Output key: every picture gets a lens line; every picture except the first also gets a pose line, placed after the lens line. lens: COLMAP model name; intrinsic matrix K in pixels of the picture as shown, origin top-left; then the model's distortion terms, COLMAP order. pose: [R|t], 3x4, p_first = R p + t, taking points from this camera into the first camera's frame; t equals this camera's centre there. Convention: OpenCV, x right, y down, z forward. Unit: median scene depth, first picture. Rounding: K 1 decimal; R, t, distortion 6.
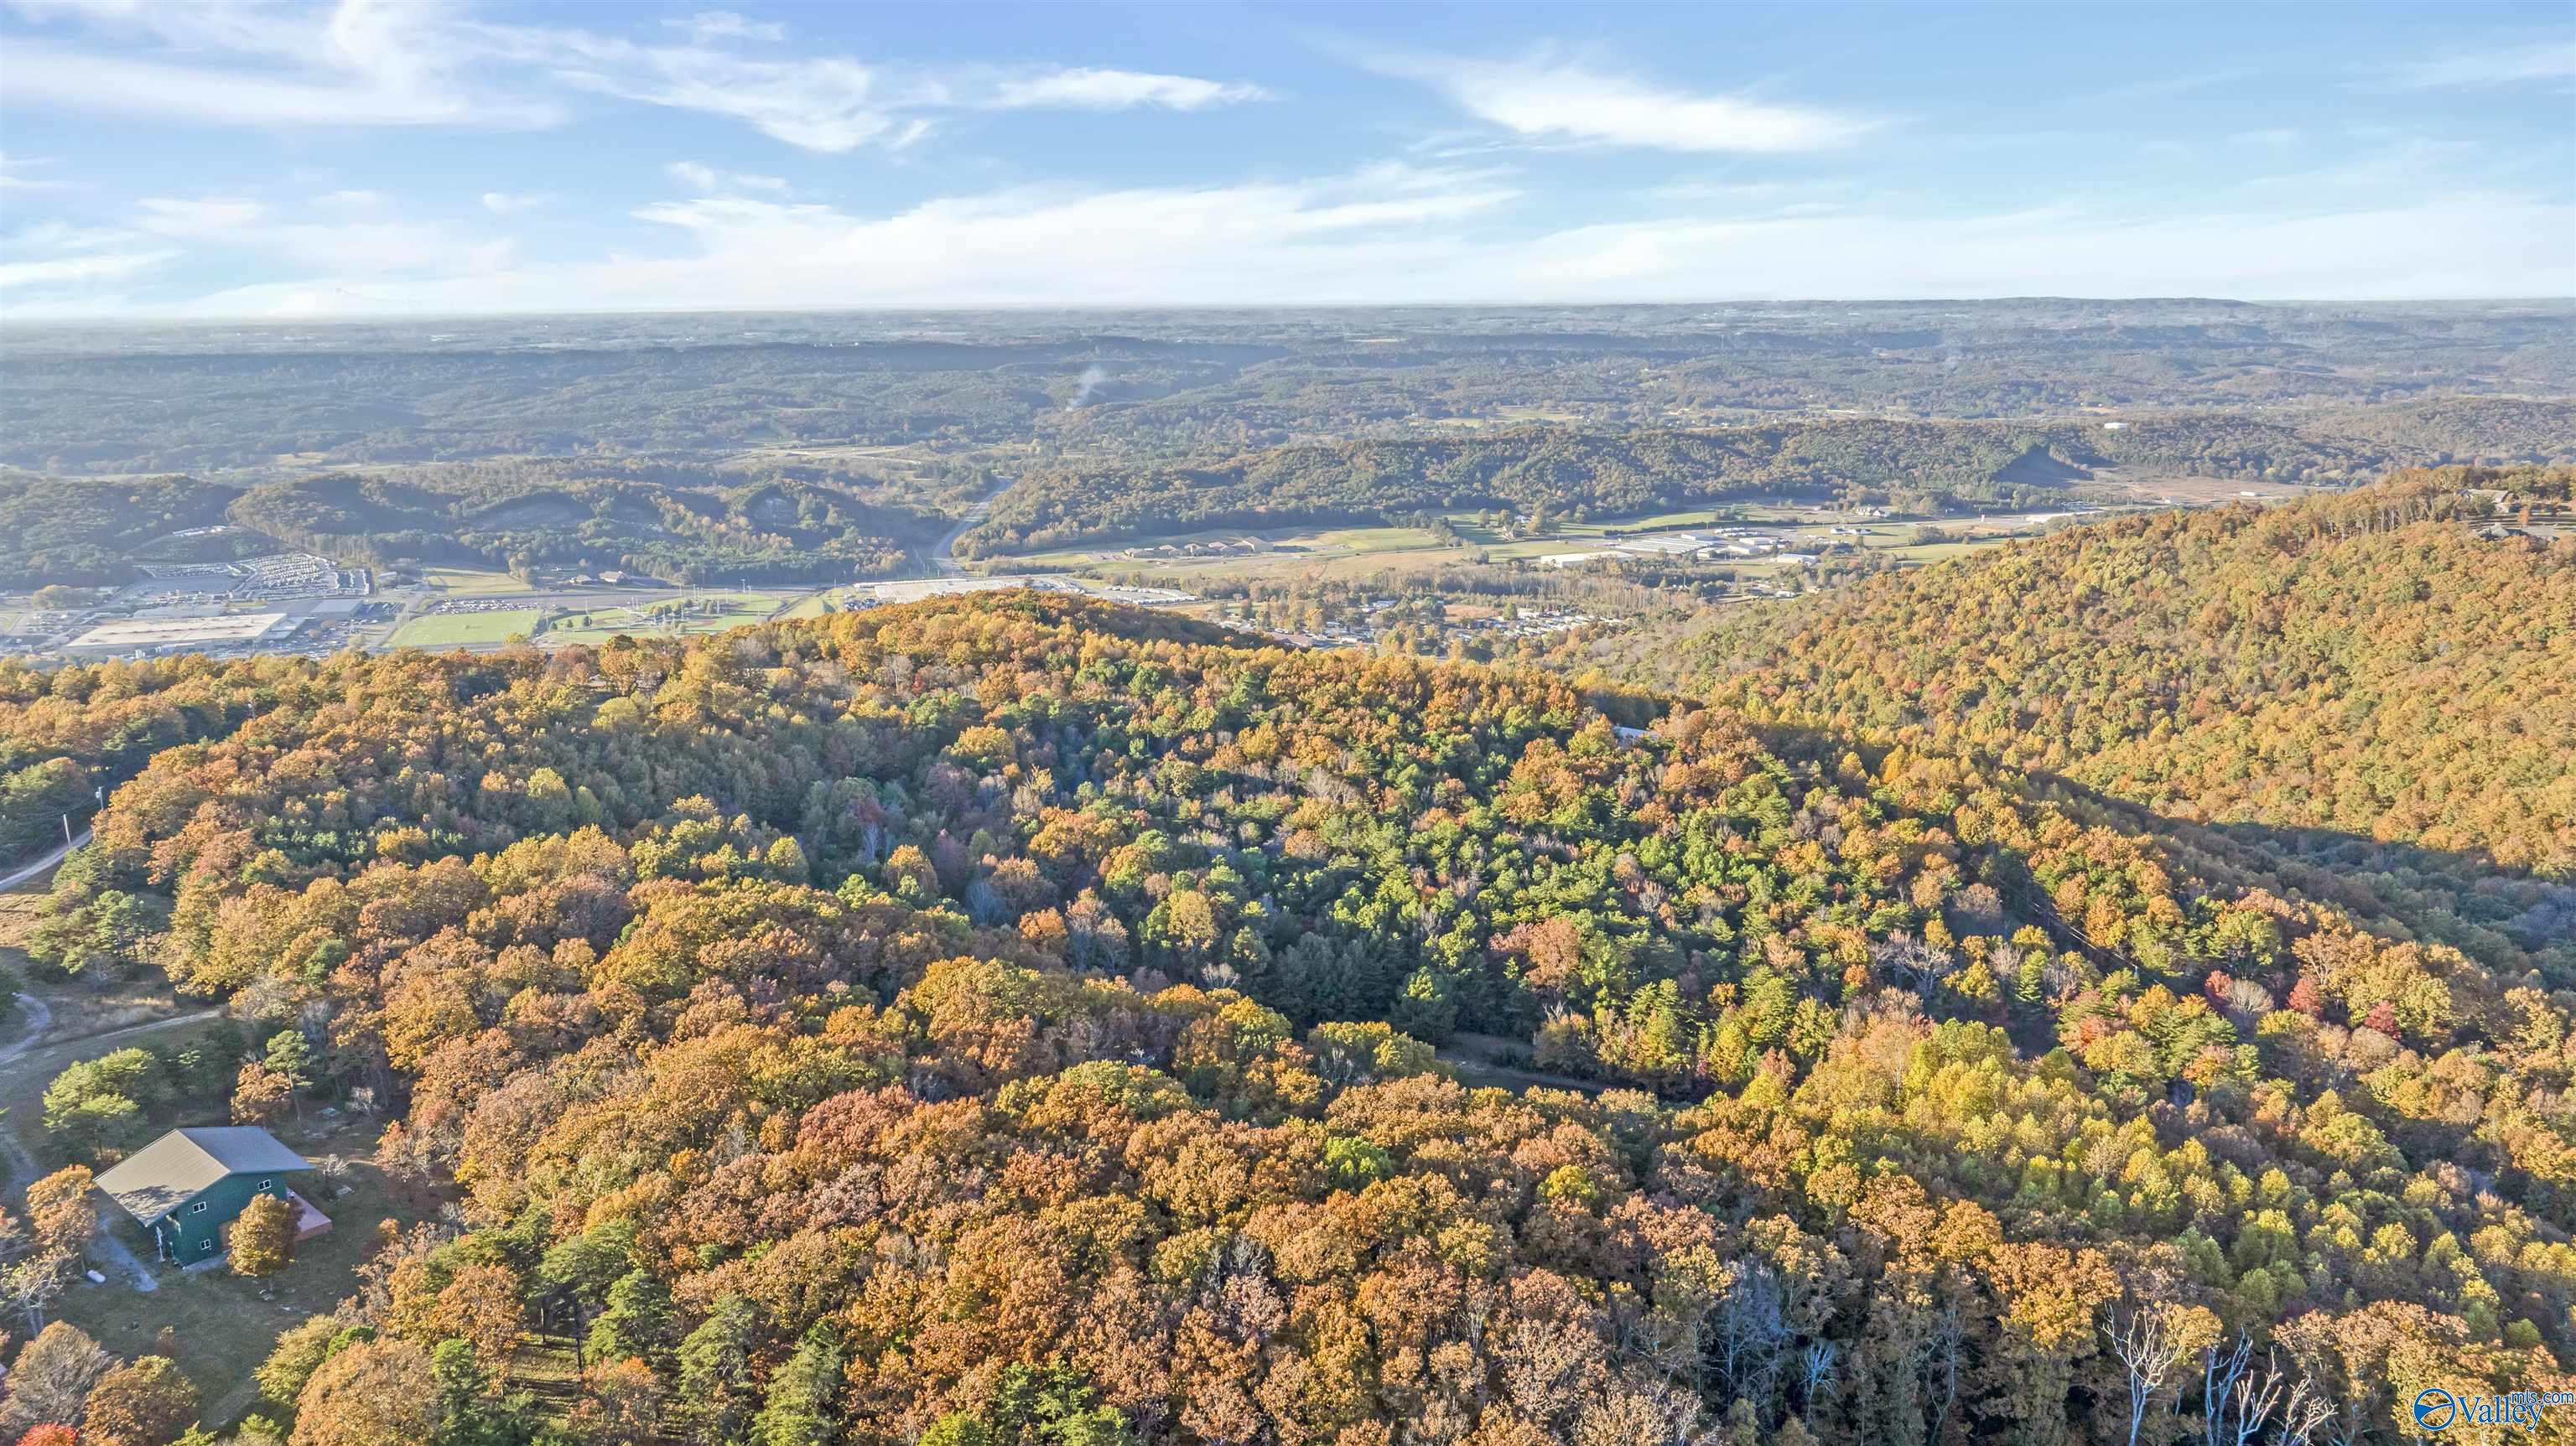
lens RADIAL K [[1812.7, 0, 1284.3], [0, 1812.7, 719.6], [0, 0, 1]] dist [-0.023969, 0.005736]
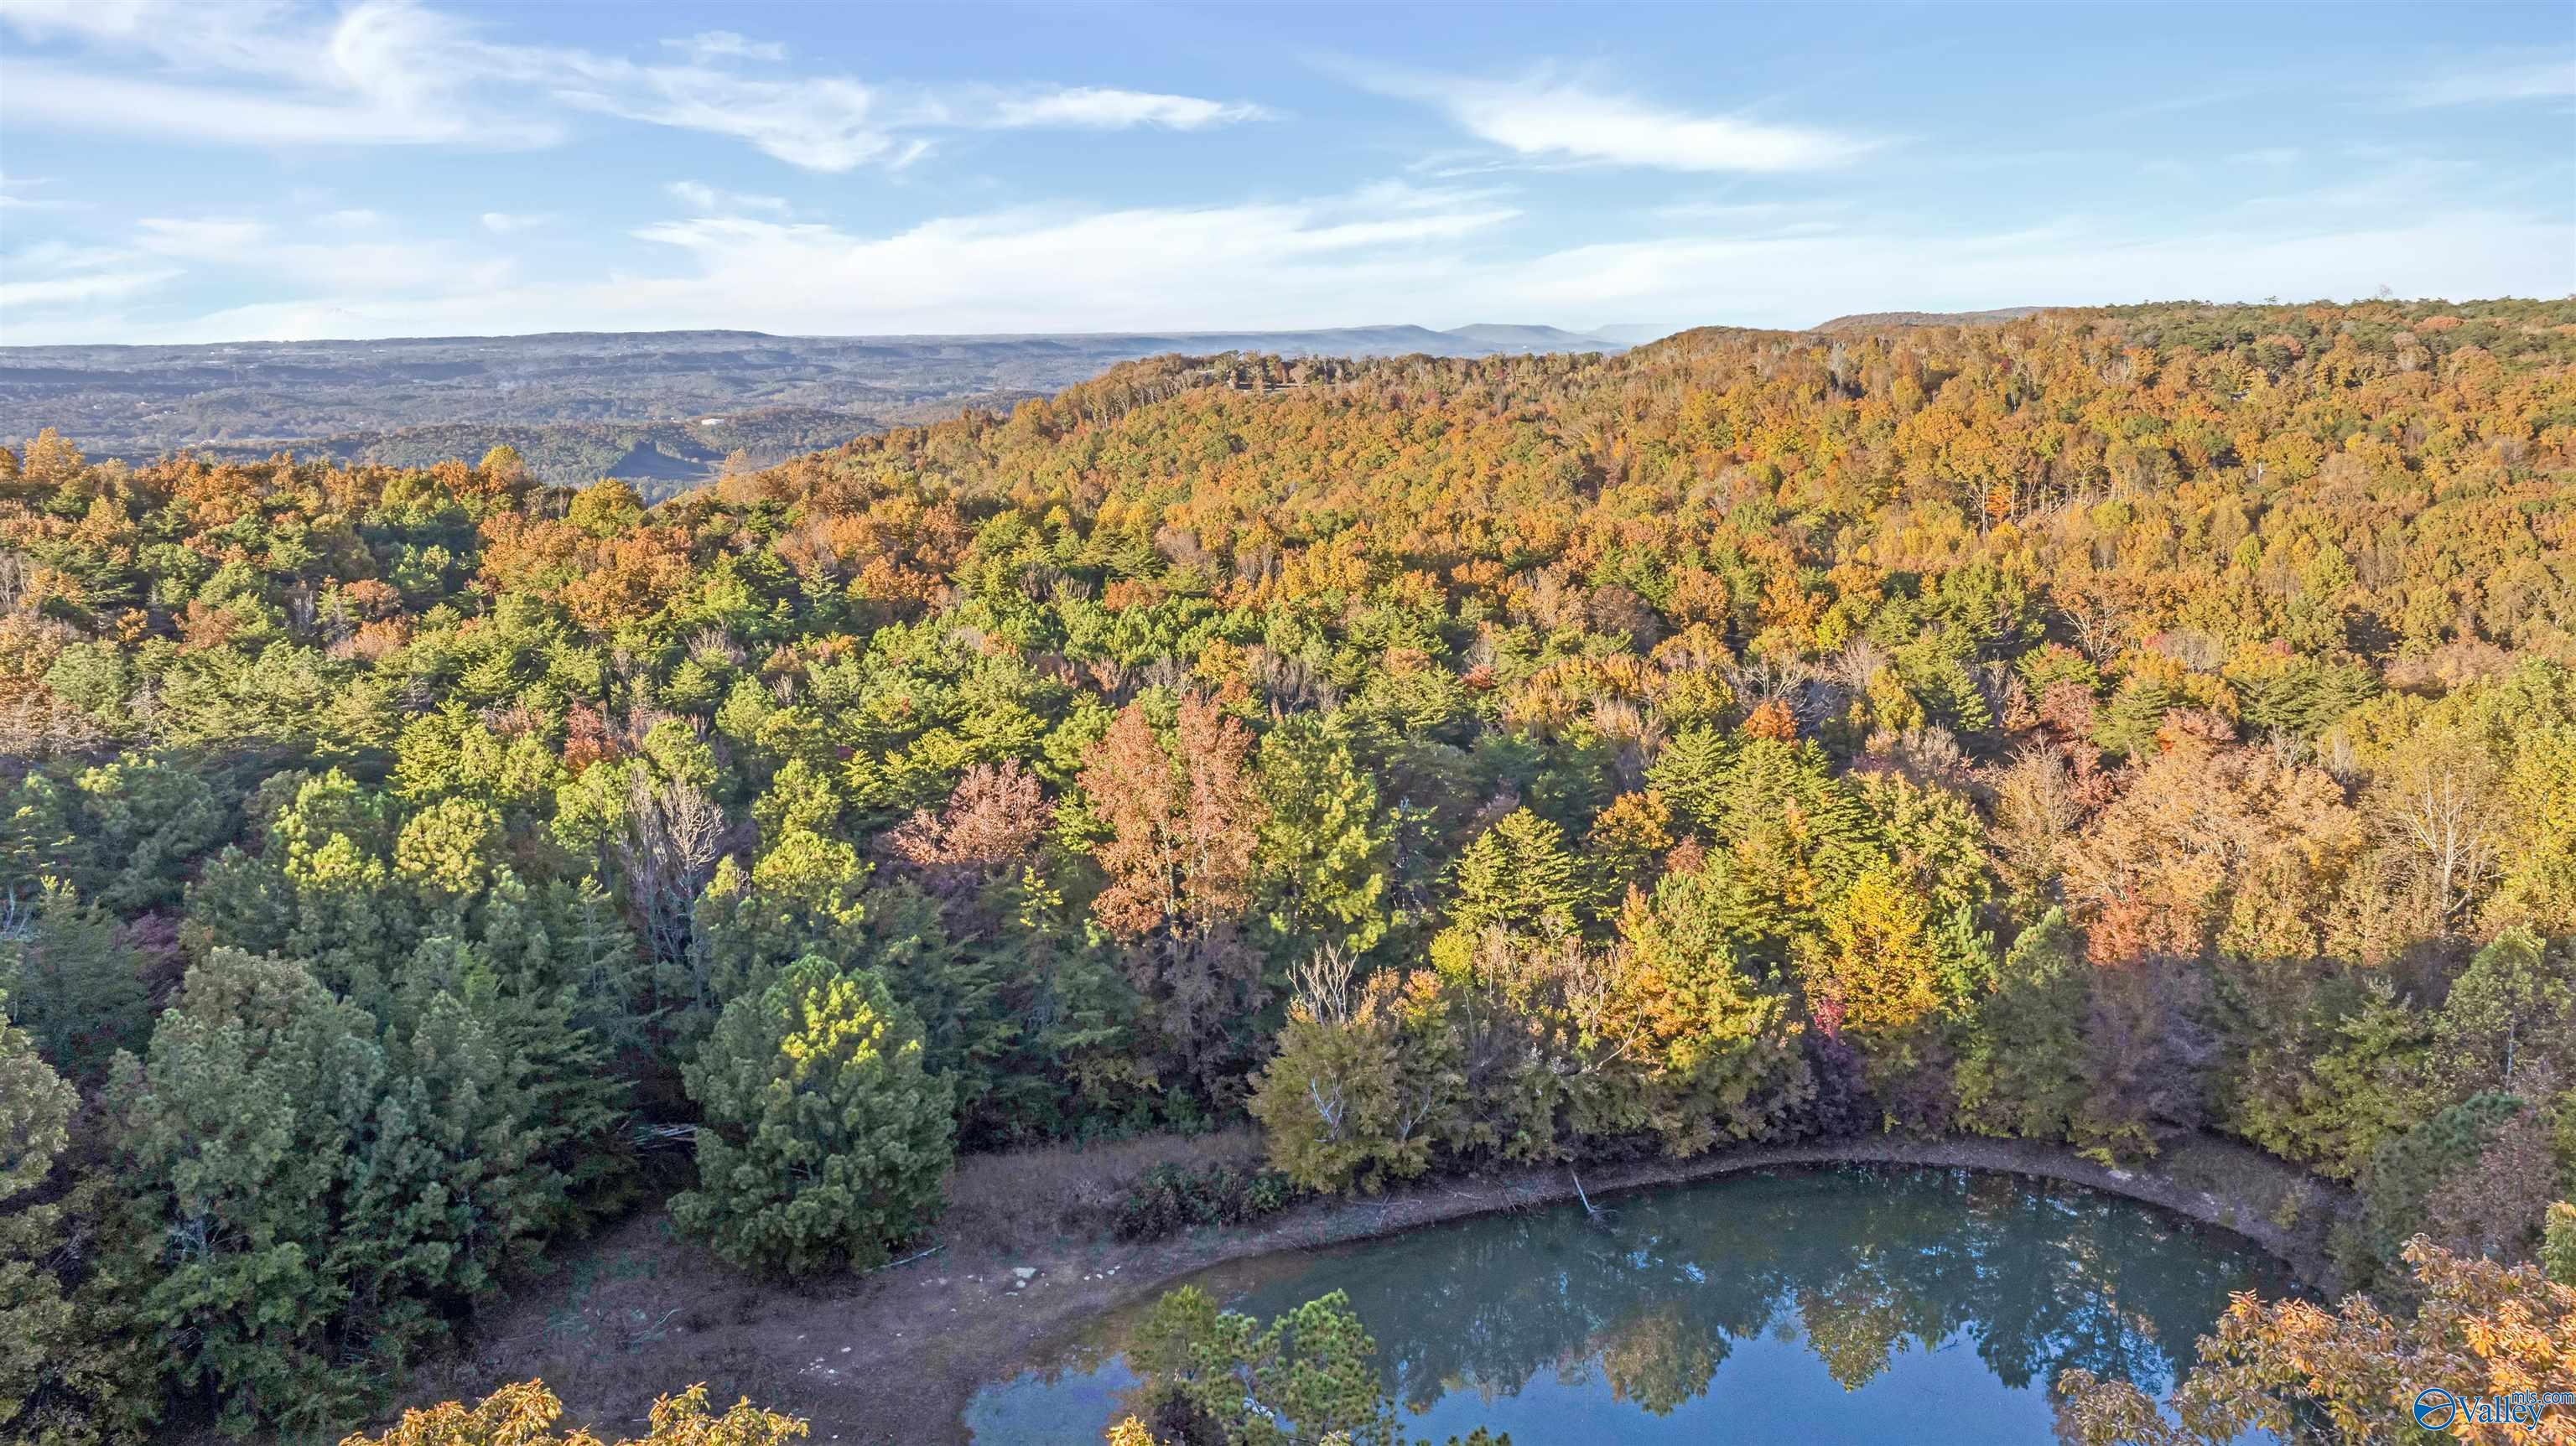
lens RADIAL K [[1812.7, 0, 1285.4], [0, 1812.7, 722.0], [0, 0, 1]] dist [-0.023969, 0.005736]
pose [[0.723011, -0.144823, 0.675485, -0.010832], [0.160829, 0.986200, 0.039295, 0.028648], [-0.671854, 0.080227, 0.736326, 0.208751]]
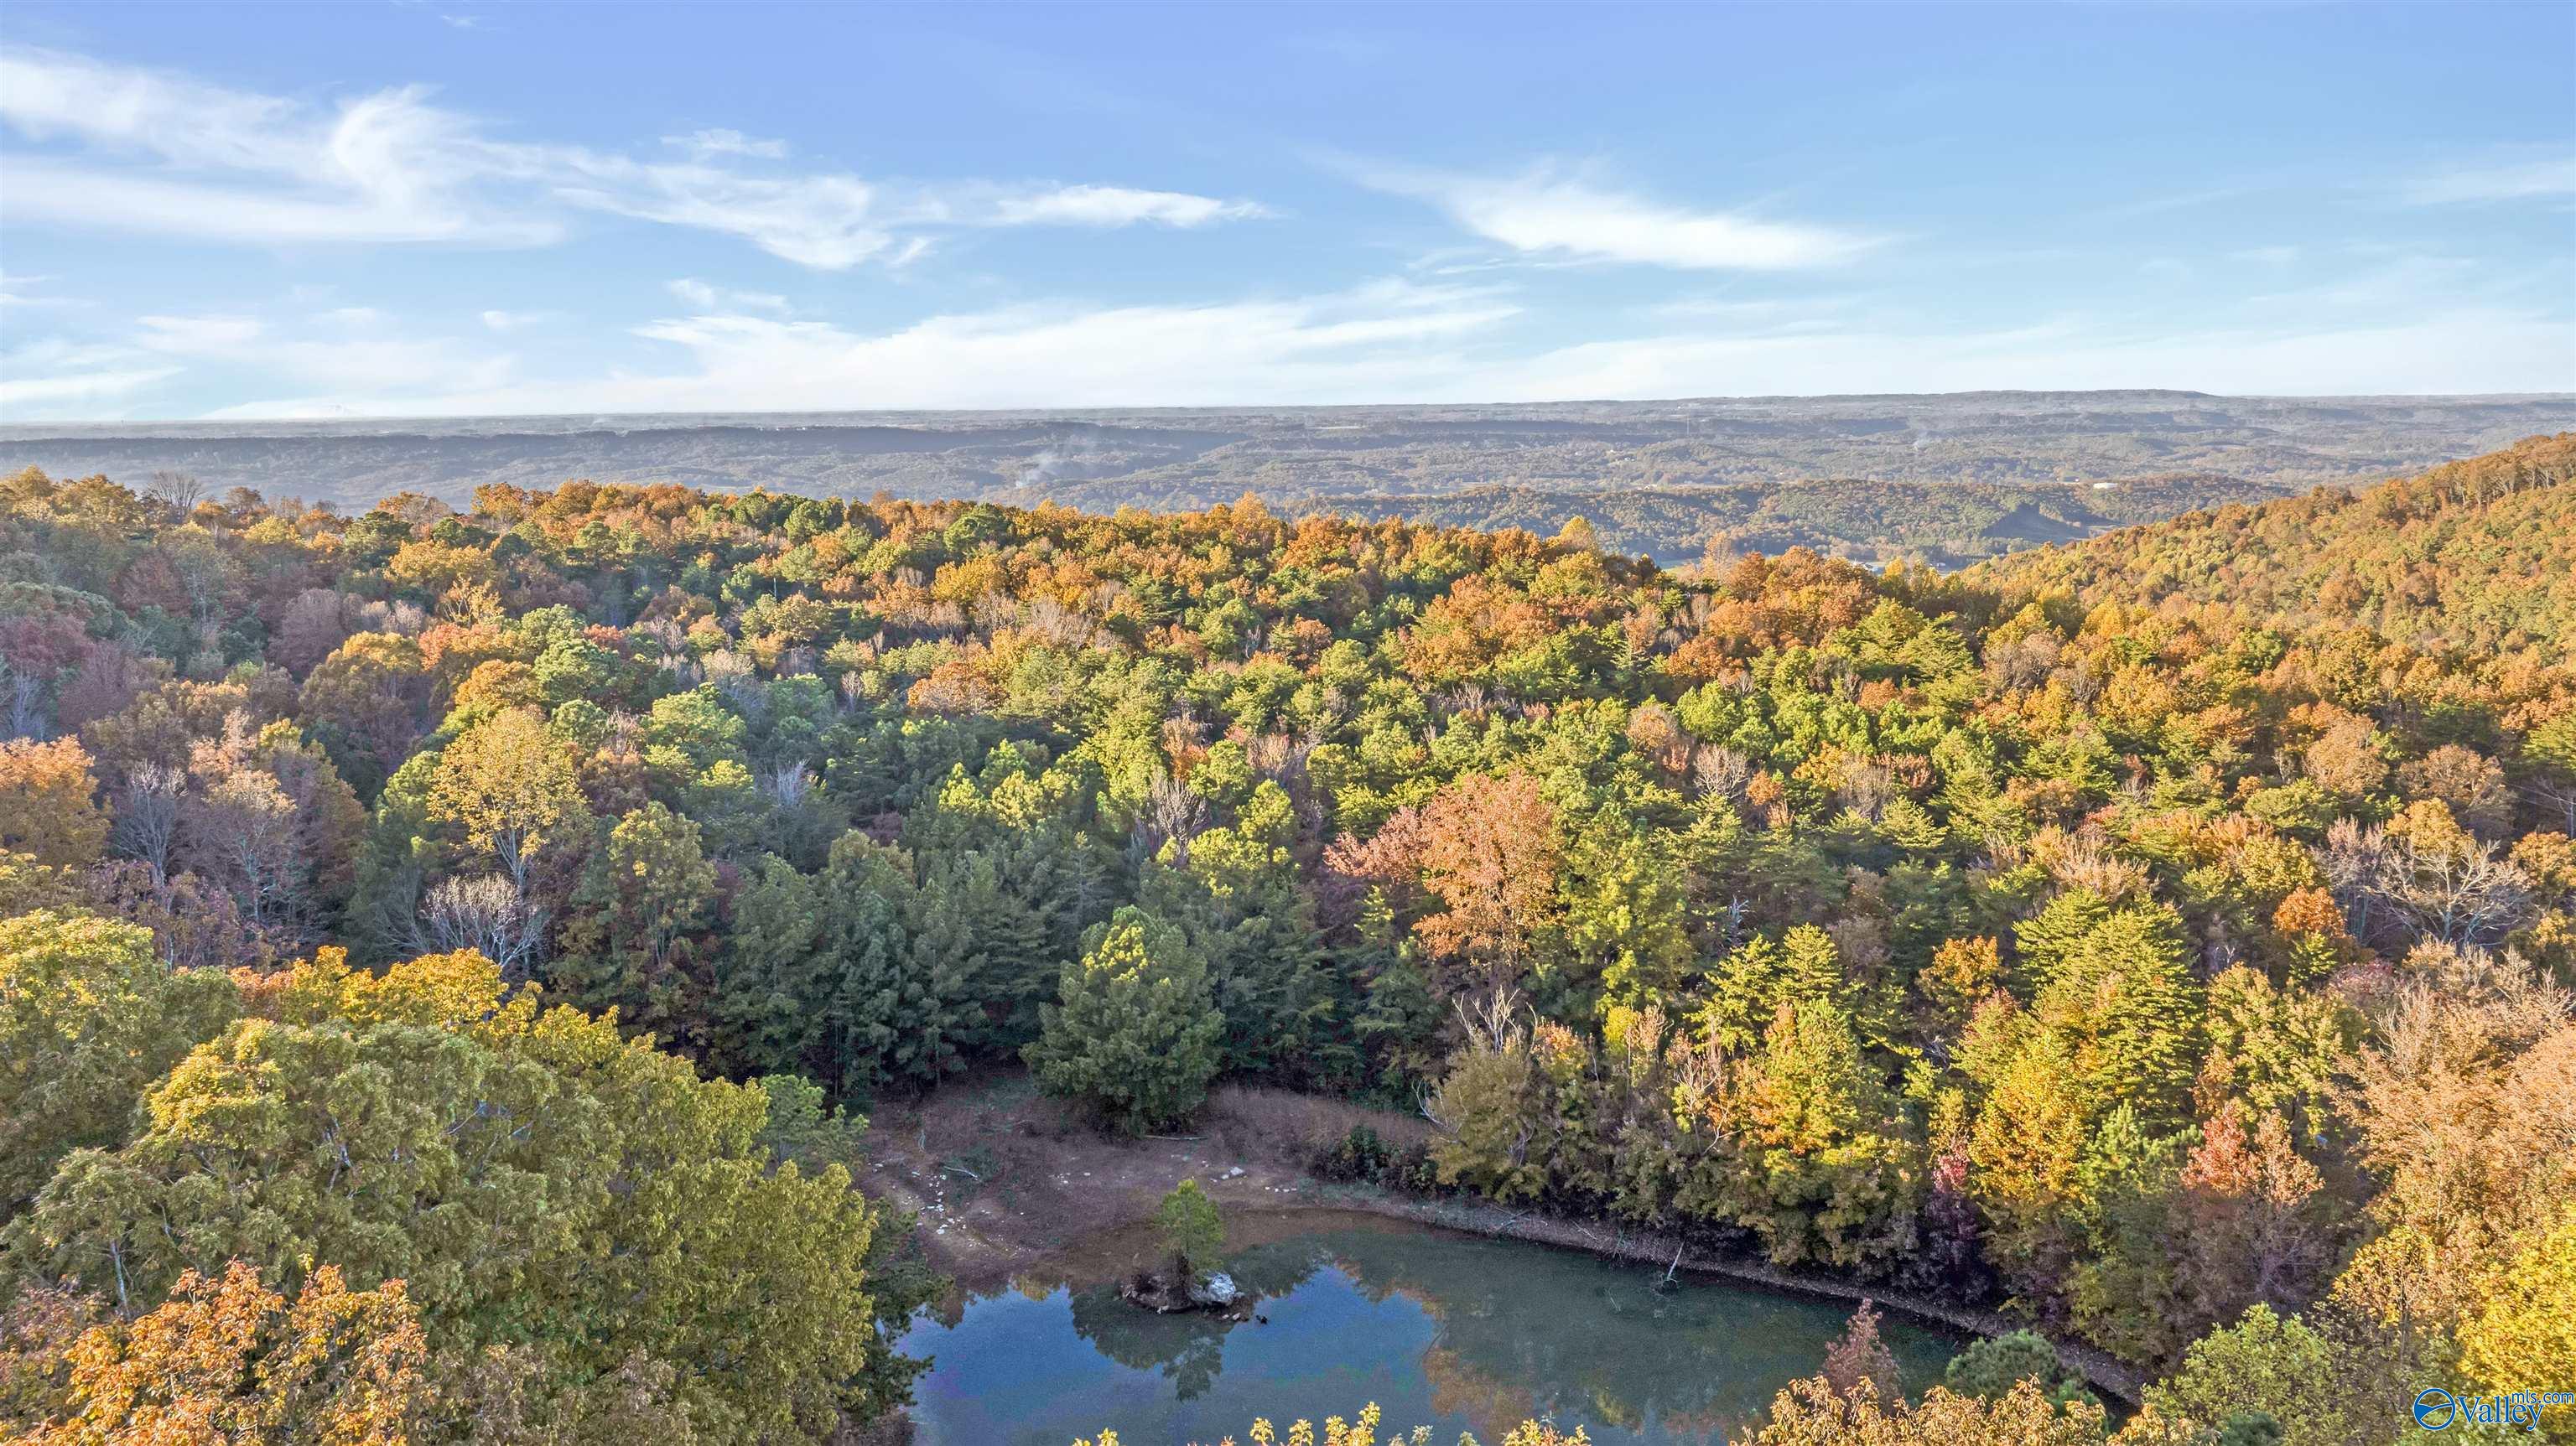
lens RADIAL K [[1812.7, 0, 1288.7], [0, 1812.7, 716.9], [0, 0, 1]] dist [-0.023969, 0.005736]
pose [[0.999801, -0.005439, 0.019208, 0.027764], [0.006546, 0.998294, -0.058025, 0.032661], [-0.018859, 0.058139, 0.998130, 0.172473]]
